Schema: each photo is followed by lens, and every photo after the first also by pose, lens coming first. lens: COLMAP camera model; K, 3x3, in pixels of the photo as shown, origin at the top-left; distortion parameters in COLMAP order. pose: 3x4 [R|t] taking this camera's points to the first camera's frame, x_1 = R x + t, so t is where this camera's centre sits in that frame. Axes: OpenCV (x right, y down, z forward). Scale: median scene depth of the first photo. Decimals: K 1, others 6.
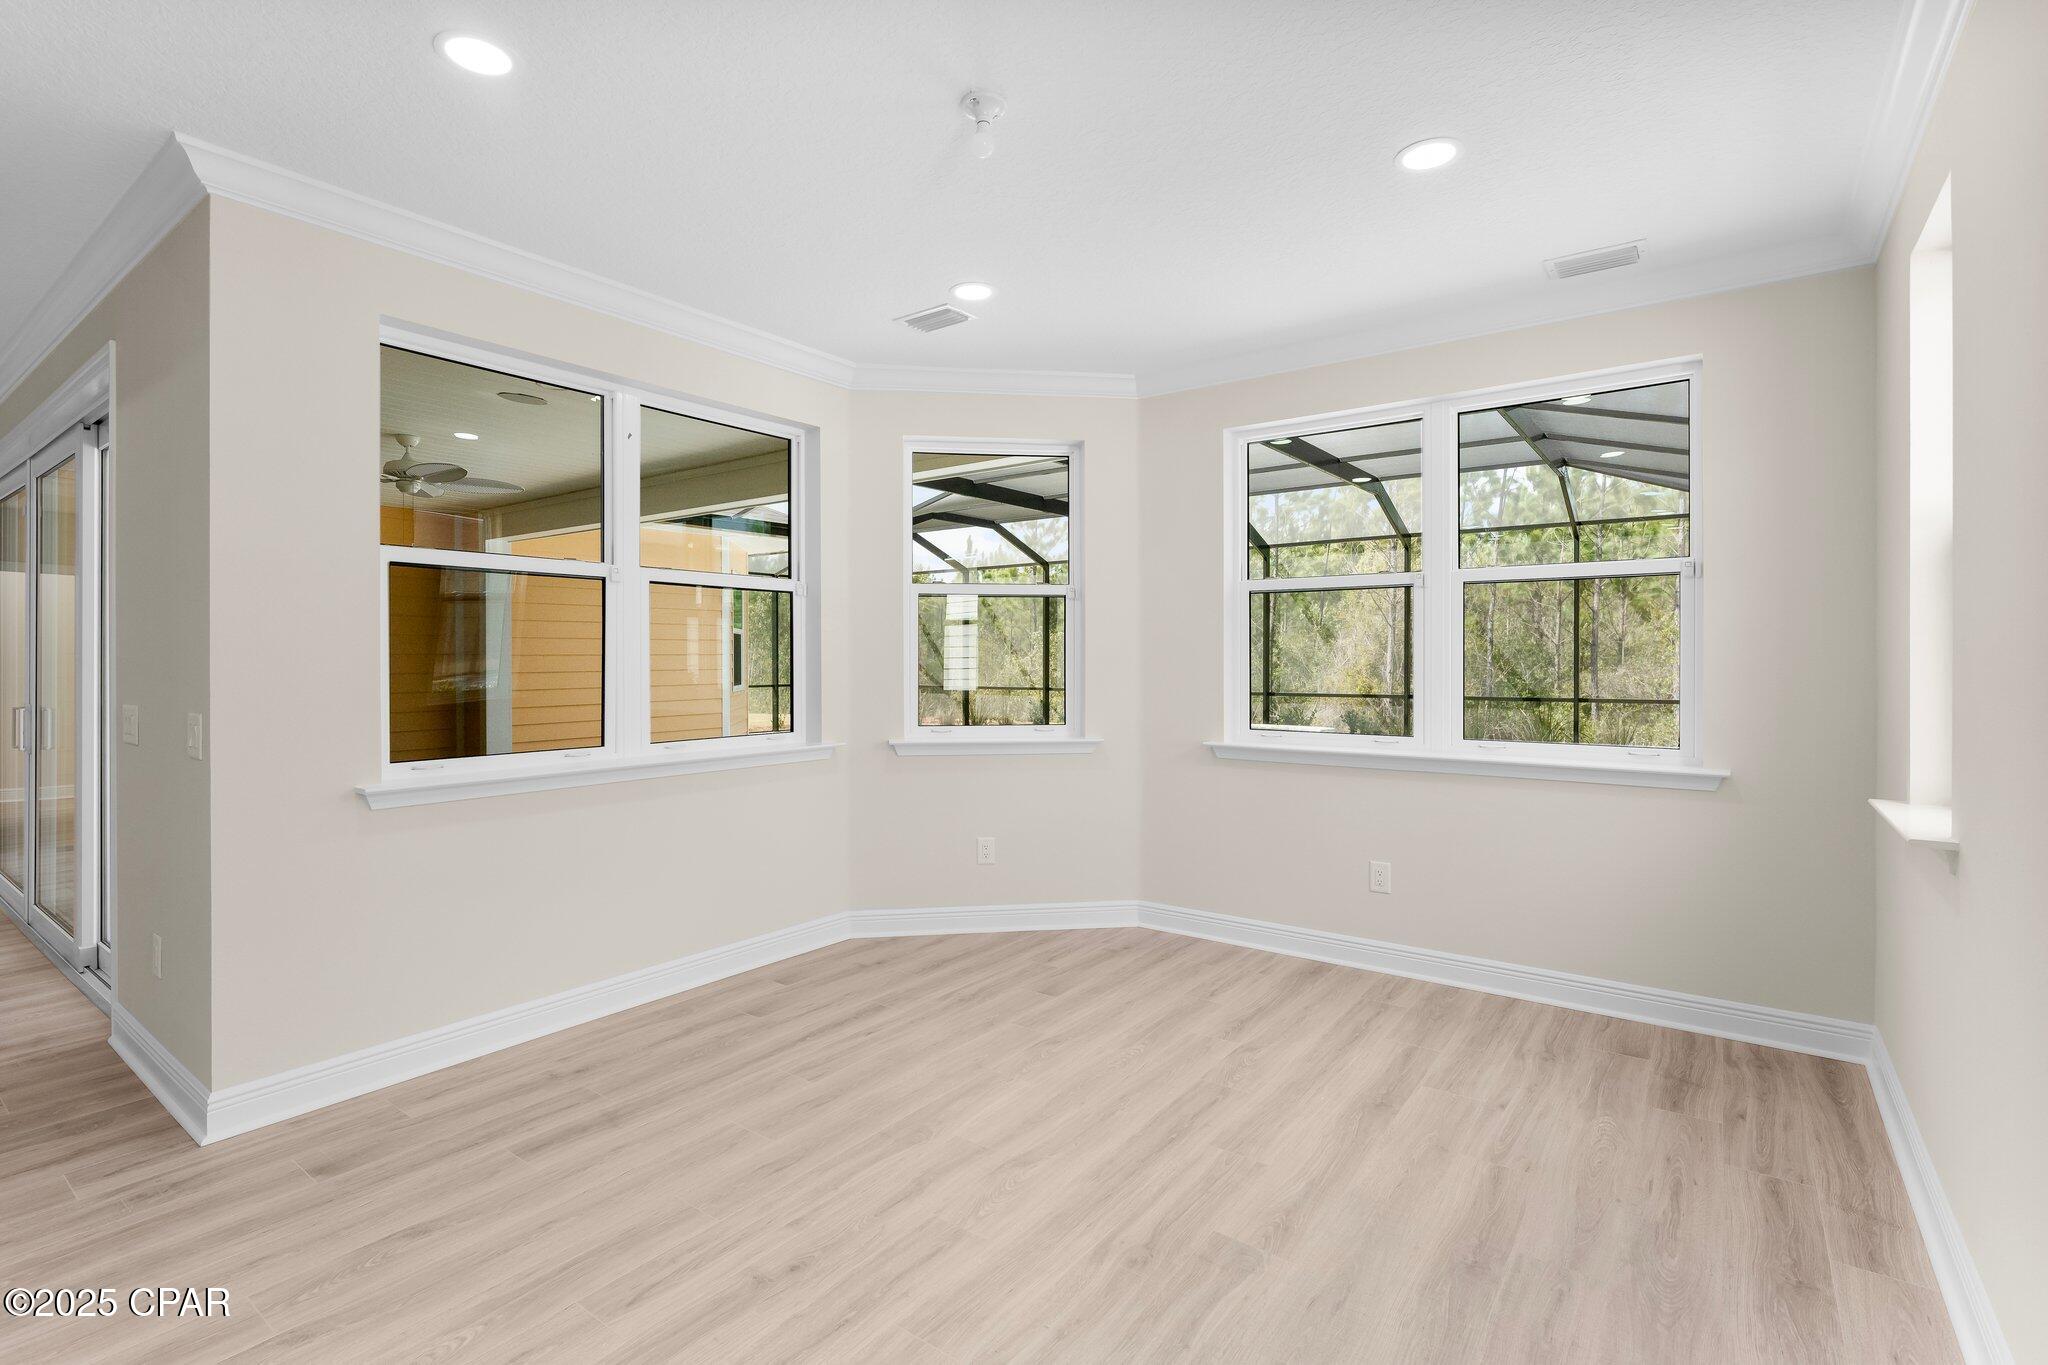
lens RADIAL K [[947.3, 0, 1019.7], [0, 947.3, 661.7], [0, 0, 1]] dist [-0.000637, -0.000137]
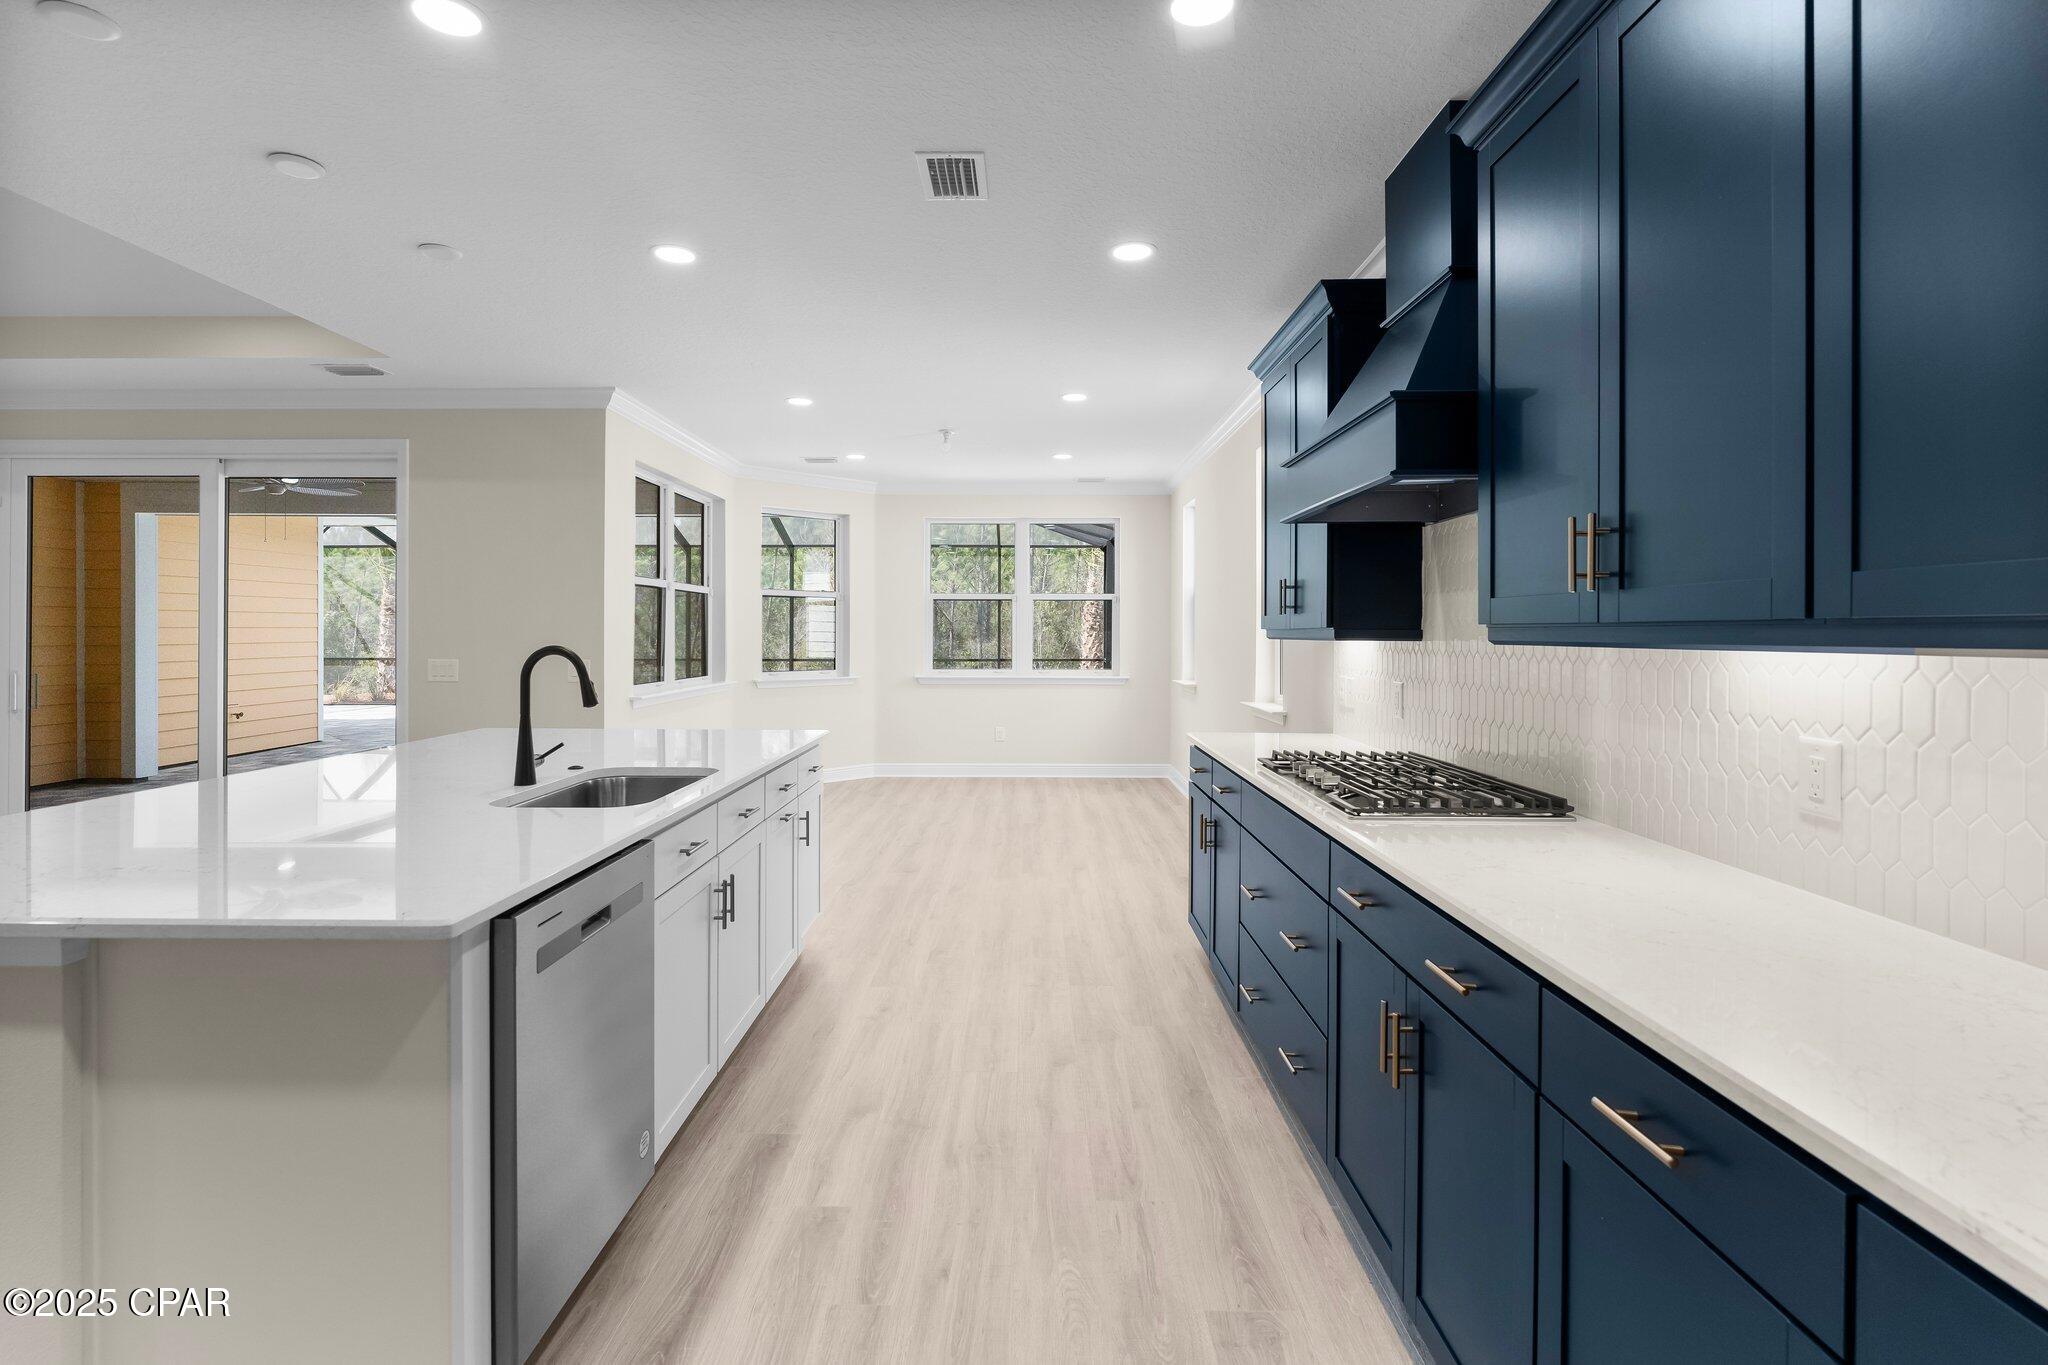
lens RADIAL K [[960.1, 0, 1023.1], [0, 960.1, 635.2], [0, 0, 1]] dist [-0.001030, -0.000157]
pose [[0.801125, 0.001789, 0.598494, -1.098205], [-0.002480, 0.999997, 0.000330, -0.002420], [-0.598492, -0.001749, 0.801127, -0.978697]]
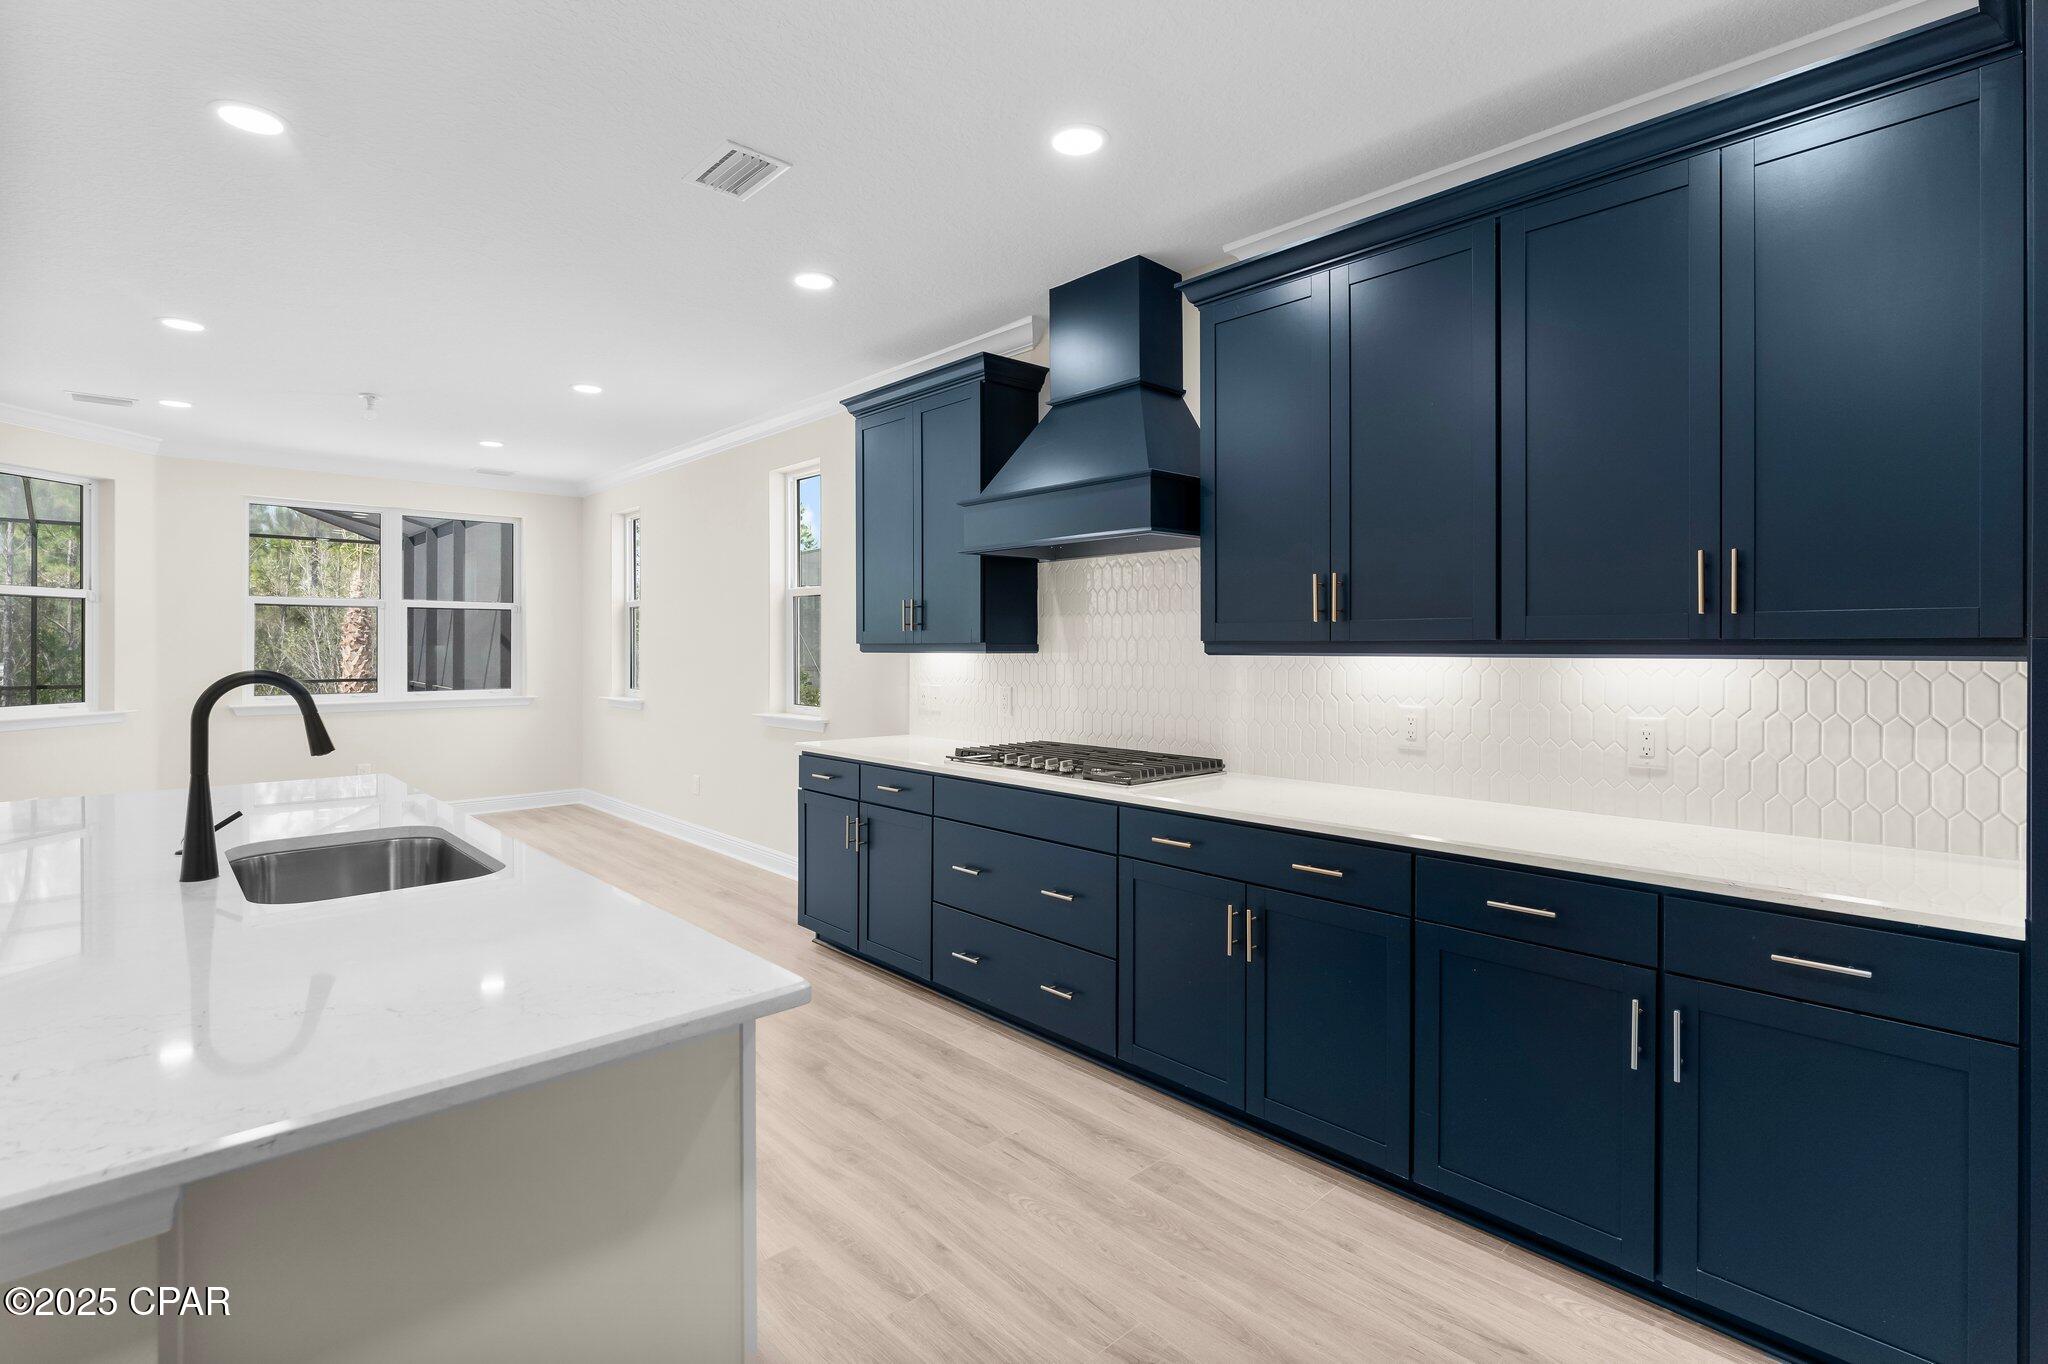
lens RADIAL K [[955.2, 0, 1022.0], [0, 955.2, 647.0], [0, 0, 1]] dist [0.001706, 0.000355]
pose [[0.174108, -0.000563, 0.984726, -1.409078], [0.003052, 0.999995, 0.000033, -0.005209], [-0.984722, 0.002999, 0.174109, -0.622904]]
